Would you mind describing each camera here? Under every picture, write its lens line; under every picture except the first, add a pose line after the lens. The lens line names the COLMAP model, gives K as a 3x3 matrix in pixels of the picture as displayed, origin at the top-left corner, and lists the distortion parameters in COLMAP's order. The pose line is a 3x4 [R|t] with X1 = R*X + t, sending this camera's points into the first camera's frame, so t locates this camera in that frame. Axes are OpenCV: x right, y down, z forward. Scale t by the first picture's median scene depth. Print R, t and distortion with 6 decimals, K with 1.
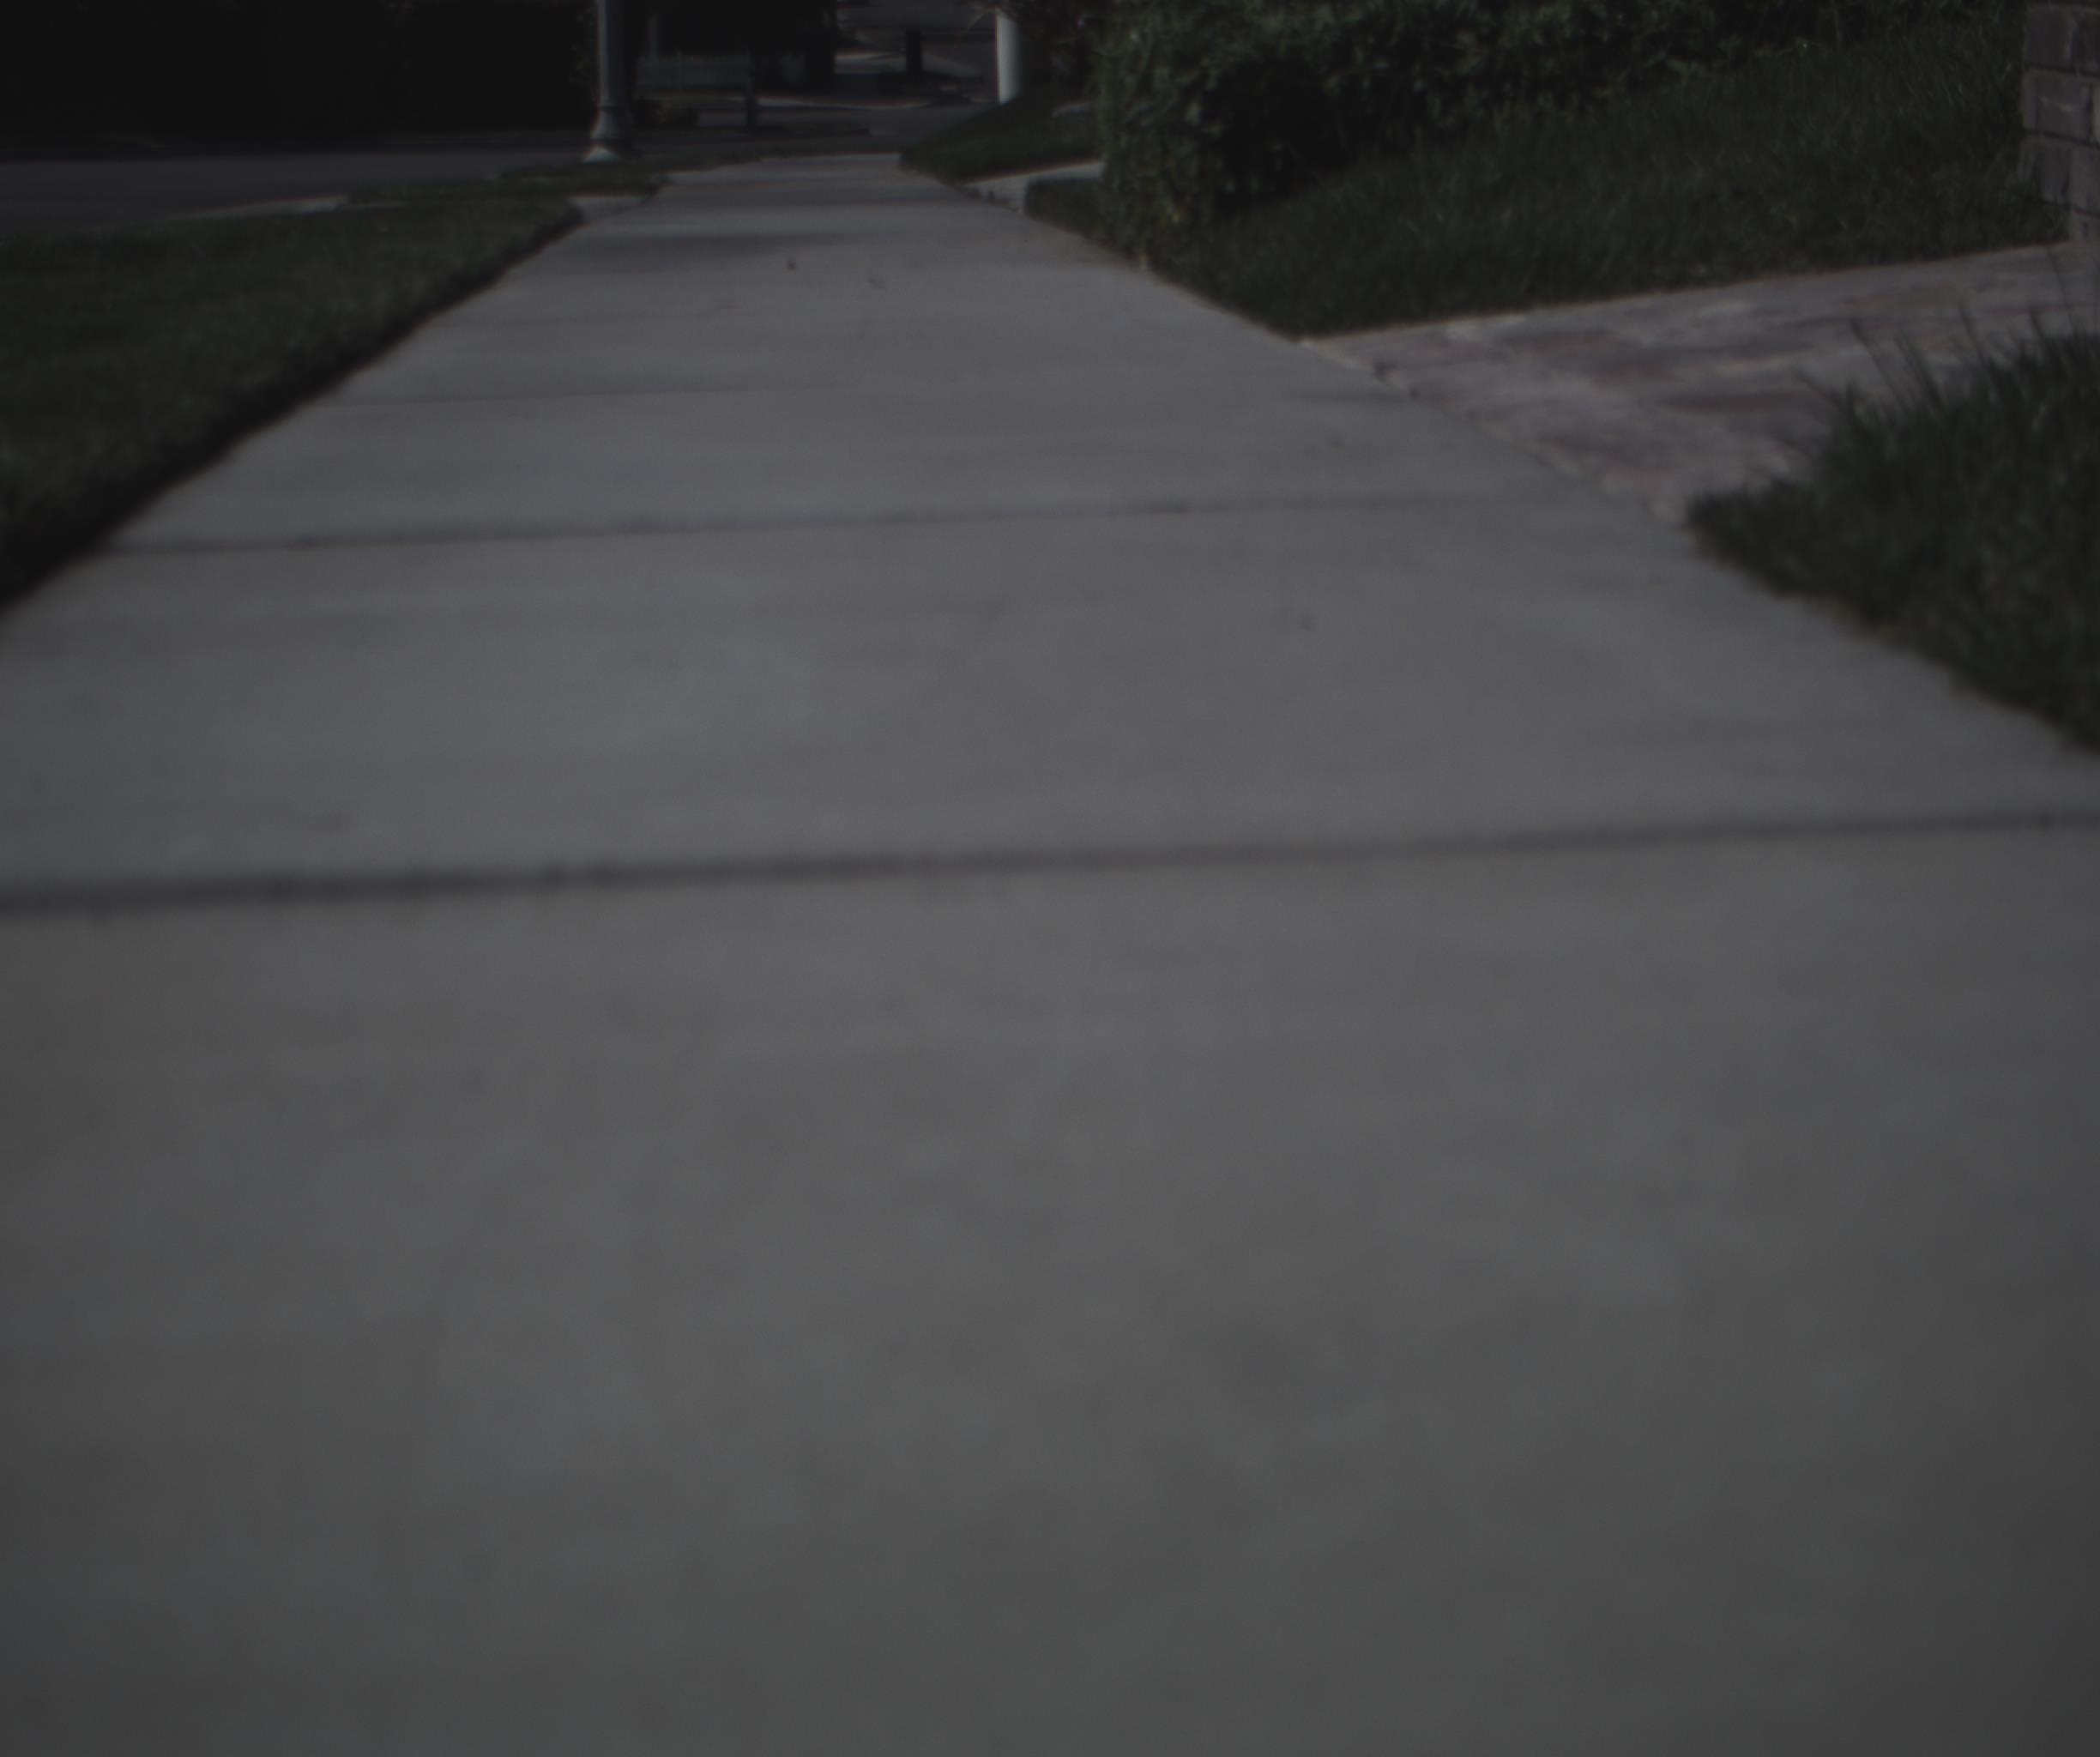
lens RADIAL K [[3980.1, 0, 1050.0], [0, 3980.1, 878.5], [0, 0, 1]] dist [-0.183242, 0.972445]
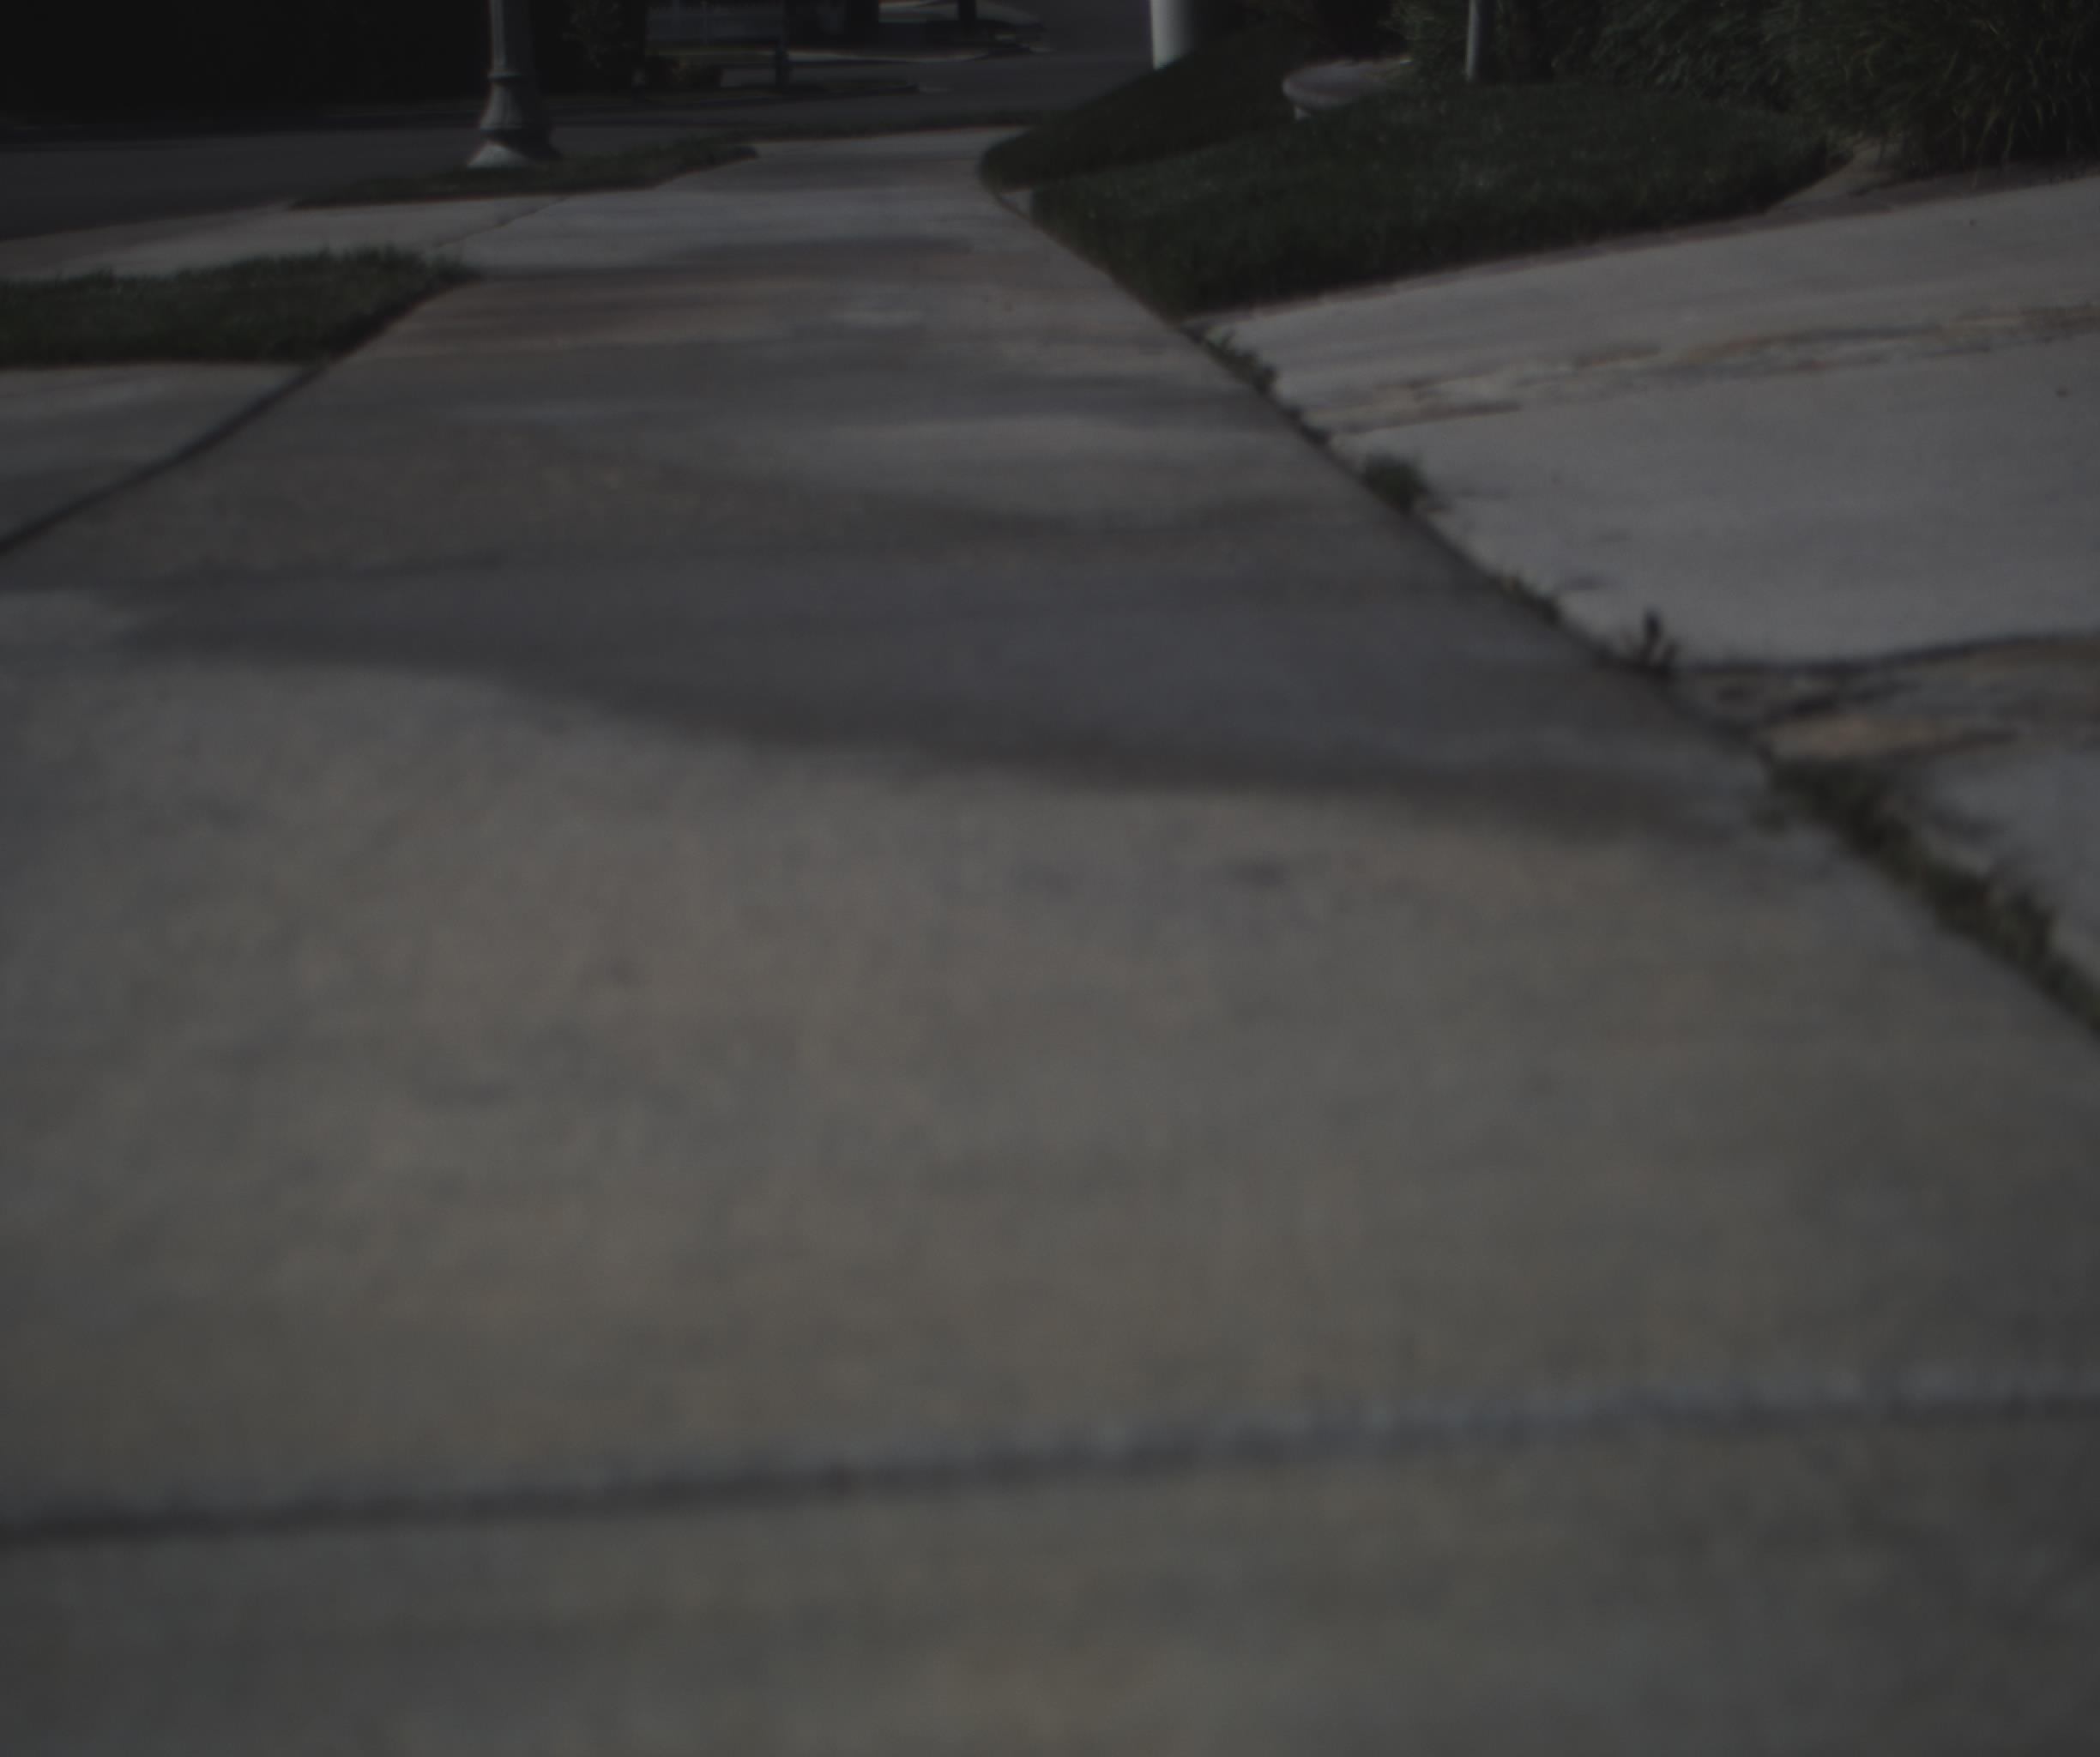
lens RADIAL K [[3980.1, 0, 1050.0], [0, 3980.1, 878.5], [0, 0, 1]] dist [-0.183242, 0.972445]
pose [[0.999790, -0.014163, -0.014839, -0.027848], [0.014354, 0.999815, 0.012824, -0.114294], [0.014655, -0.013034, 0.999808, 0.567827]]
